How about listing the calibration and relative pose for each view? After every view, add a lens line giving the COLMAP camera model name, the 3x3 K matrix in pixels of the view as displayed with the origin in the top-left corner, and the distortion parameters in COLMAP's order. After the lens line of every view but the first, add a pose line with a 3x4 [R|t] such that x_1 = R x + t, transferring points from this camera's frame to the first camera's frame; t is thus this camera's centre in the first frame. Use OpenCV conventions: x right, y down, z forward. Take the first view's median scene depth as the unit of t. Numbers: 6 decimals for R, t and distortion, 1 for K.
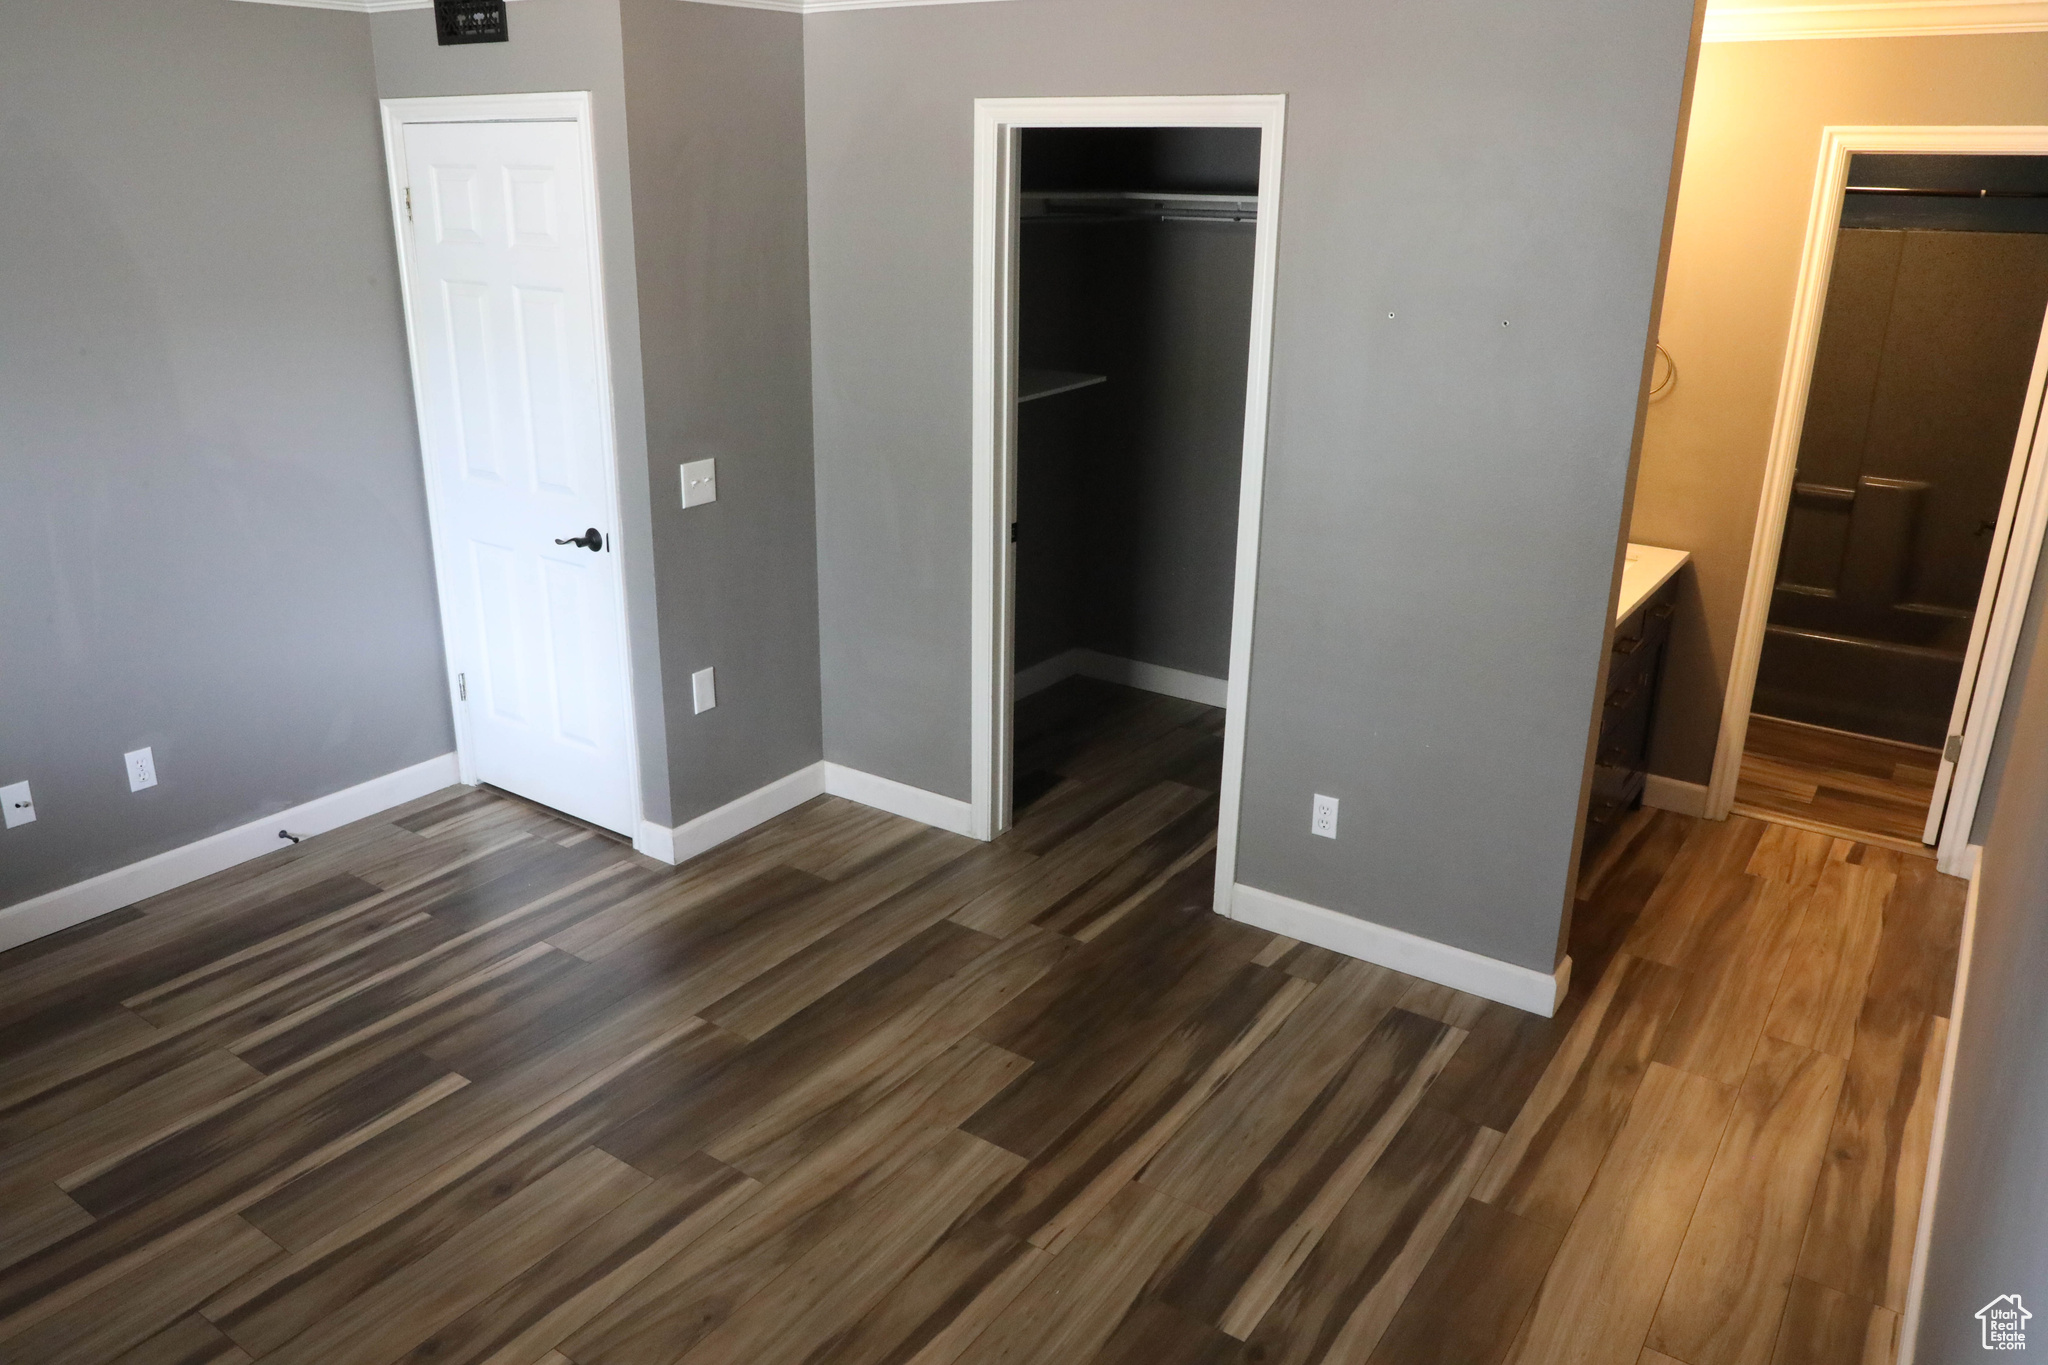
lens RADIAL K [[1462.2, 0, 1029.4], [0, 1462.2, 676.6], [0, 0, 1]] dist [-0.052998, 0.033817]
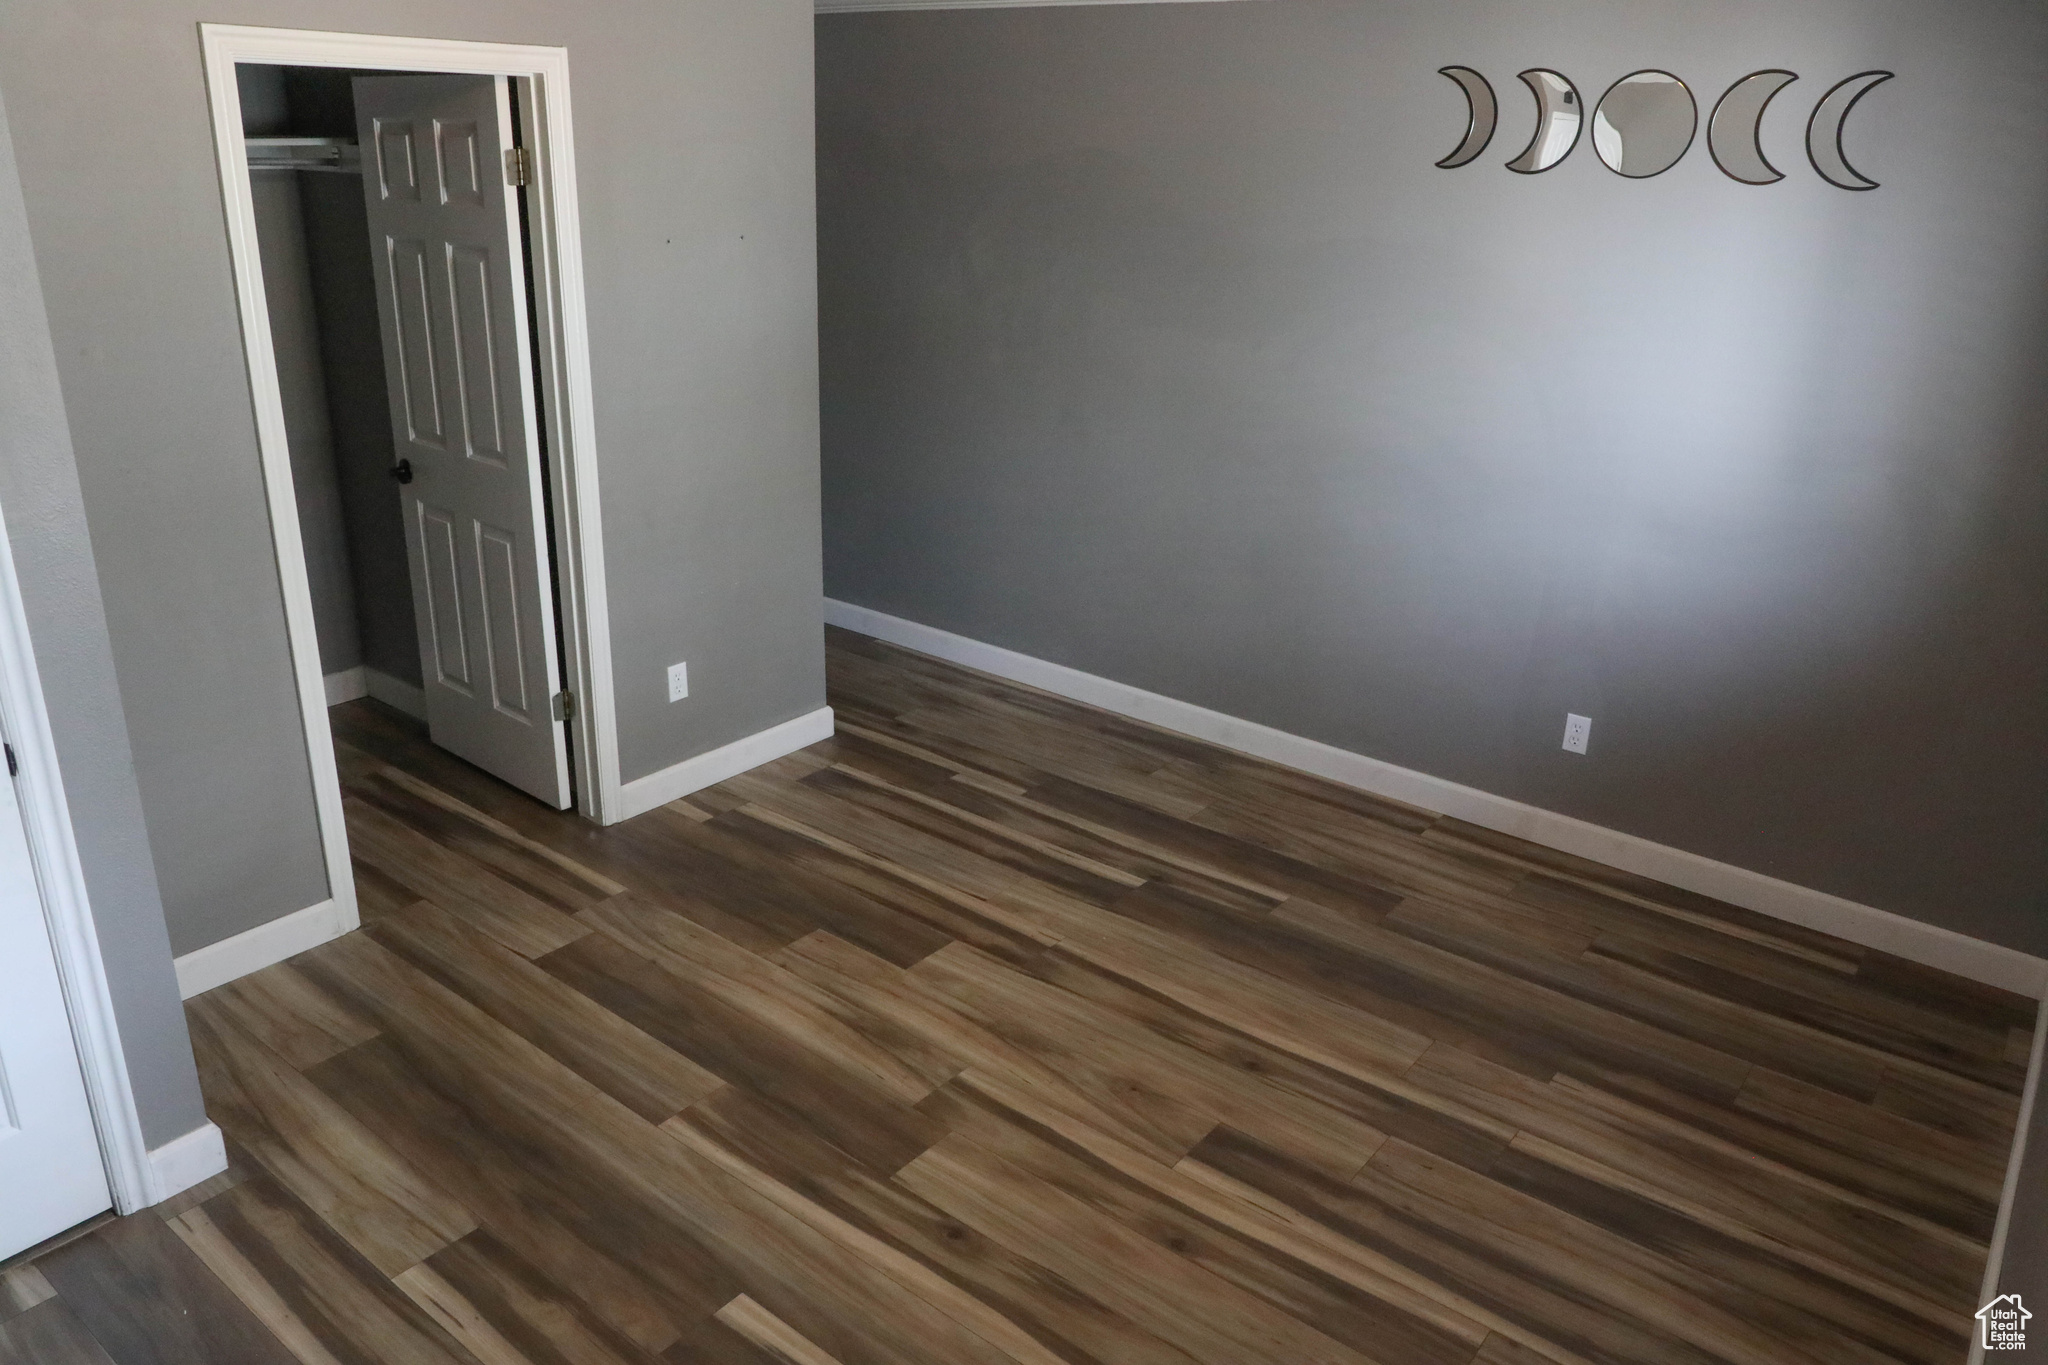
lens RADIAL K [[1462.2, 0, 1029.4], [0, 1462.2, 676.6], [0, 0, 1]] dist [-0.052998, 0.033817]
pose [[0.067374, -0.365136, 0.928513, -0.978063], [0.298385, 0.895410, 0.330467, -0.237714], [-0.952065, 0.254789, 0.169279, 0.617632]]
